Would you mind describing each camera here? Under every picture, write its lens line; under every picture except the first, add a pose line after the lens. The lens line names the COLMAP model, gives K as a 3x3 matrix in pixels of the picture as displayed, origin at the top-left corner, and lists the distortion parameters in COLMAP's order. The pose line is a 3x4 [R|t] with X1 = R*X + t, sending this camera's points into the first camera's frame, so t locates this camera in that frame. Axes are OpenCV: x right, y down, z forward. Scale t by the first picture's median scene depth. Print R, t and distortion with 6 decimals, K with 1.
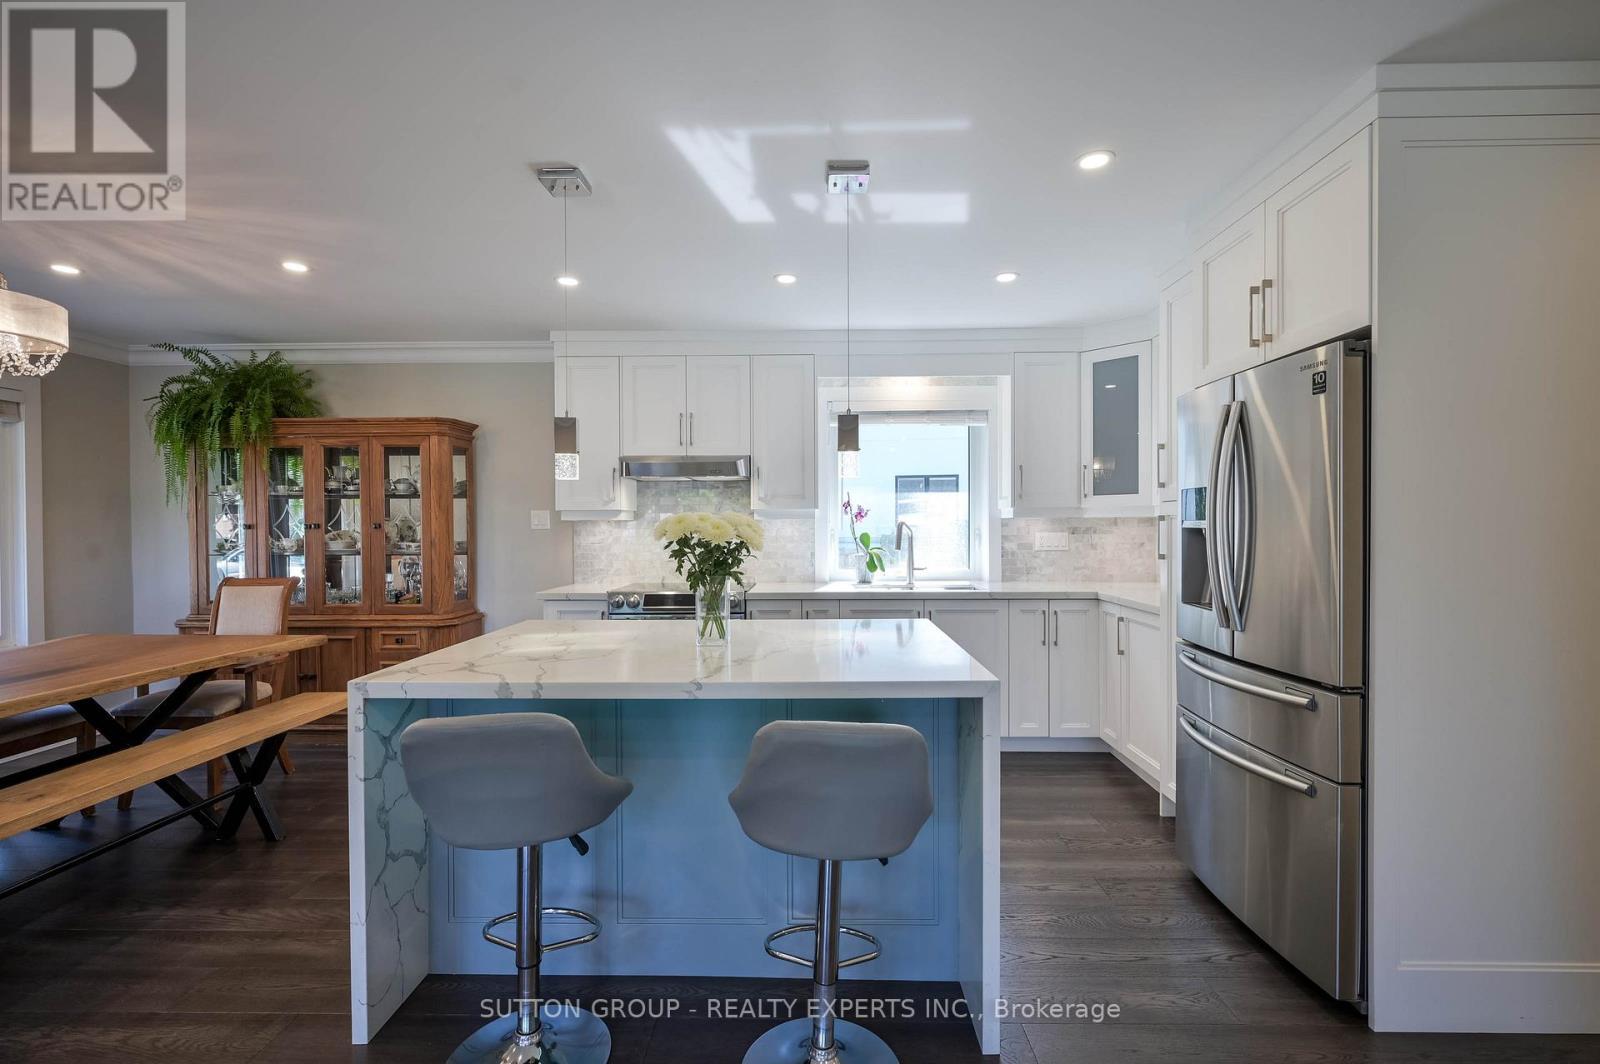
lens RADIAL K [[700.4, 0, 803.4], [0, 700.4, 529.2], [0, 0, 1]] dist [-0.002059, 0.000630]
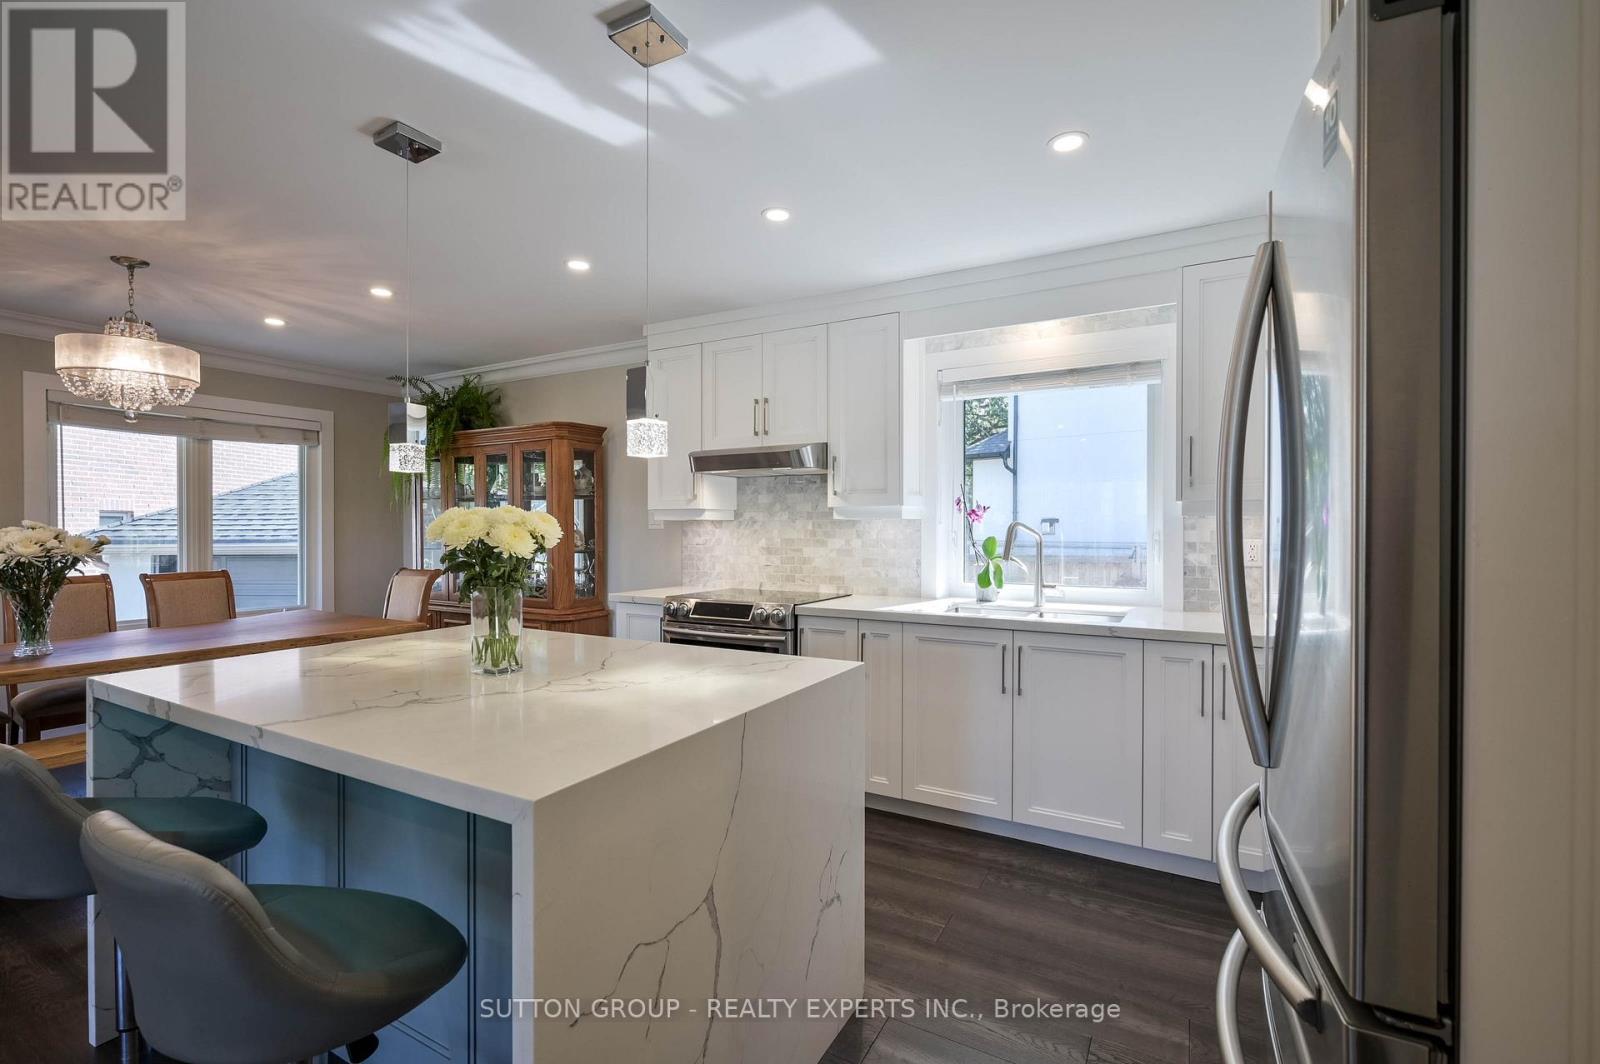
lens RADIAL K [[700.4, 0, 810.4], [0, 700.4, 535.8], [0, 0, 1]] dist [-0.002059, 0.000630]
pose [[0.881125, 0.010952, -0.472756, 0.304574], [-0.007048, 0.999925, 0.010027, -0.002190], [0.472830, -0.005503, 0.881136, 0.250091]]
